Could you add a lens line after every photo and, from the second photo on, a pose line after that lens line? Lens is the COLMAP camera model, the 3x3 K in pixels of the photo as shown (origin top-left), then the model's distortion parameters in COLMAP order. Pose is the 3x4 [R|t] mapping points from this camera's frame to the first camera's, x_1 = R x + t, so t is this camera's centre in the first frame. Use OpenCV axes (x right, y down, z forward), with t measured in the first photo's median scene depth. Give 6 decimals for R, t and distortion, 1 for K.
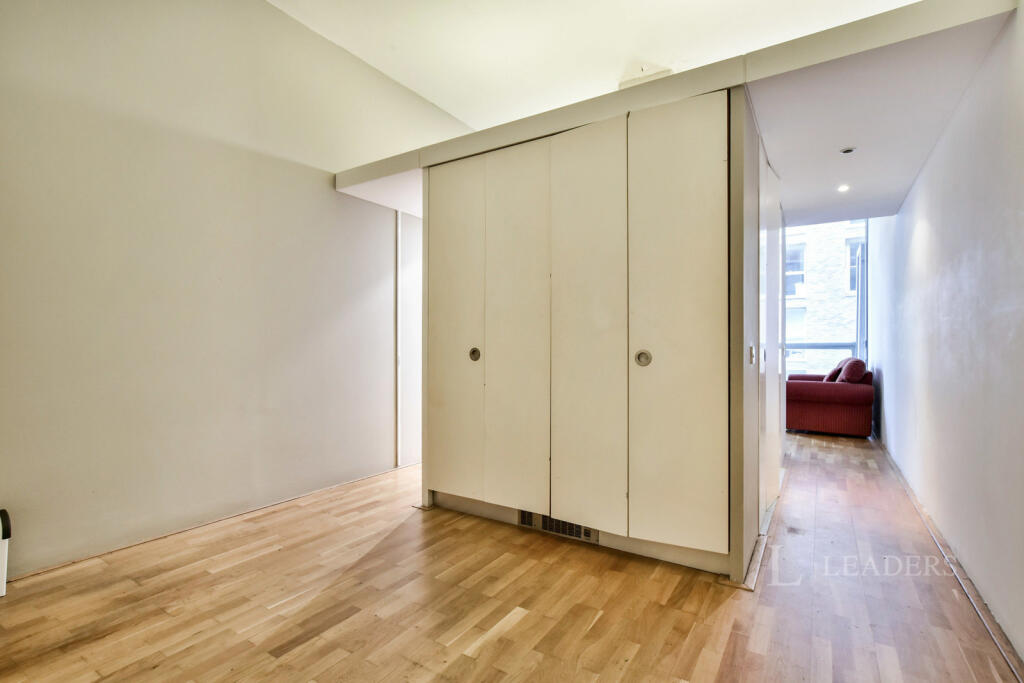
lens RADIAL K [[489.0, 0, 512.3], [0, 489.0, 342.7], [0, 0, 1]] dist [-0.004585, 0.002329]
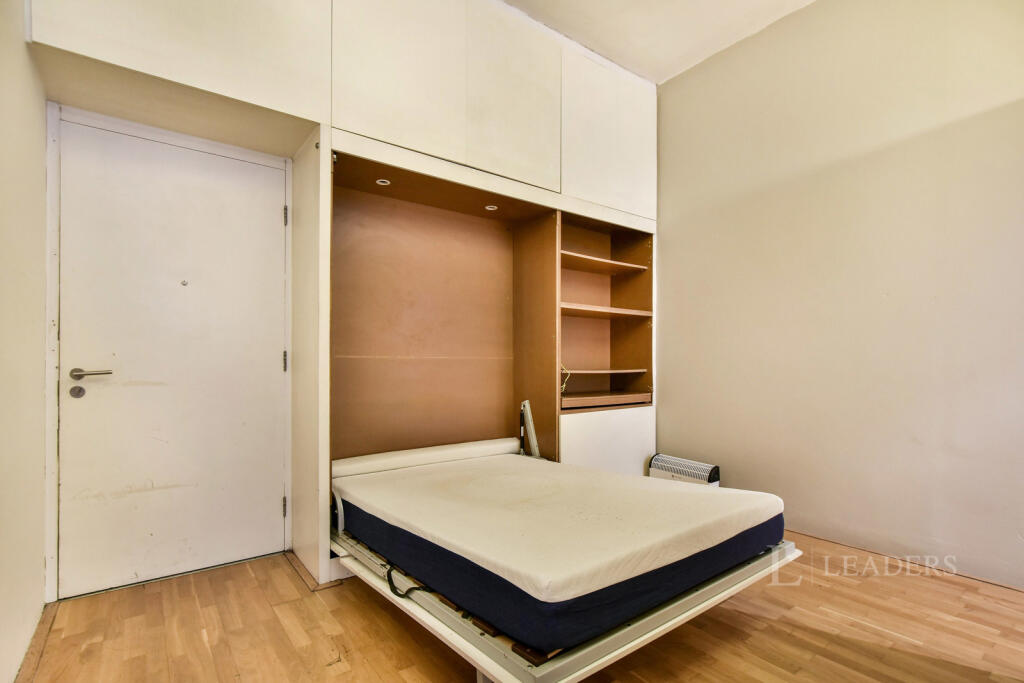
lens RADIAL K [[489.0, 0, 508.2], [0, 489.0, 364.0], [0, 0, 1]] dist [-0.004585, 0.002329]
pose [[-0.353521, -0.002921, -0.935422, 0.494741], [-0.003957, 0.999991, -0.001627, 0.013268], [0.935418, 0.003126, -0.353530, 0.663102]]
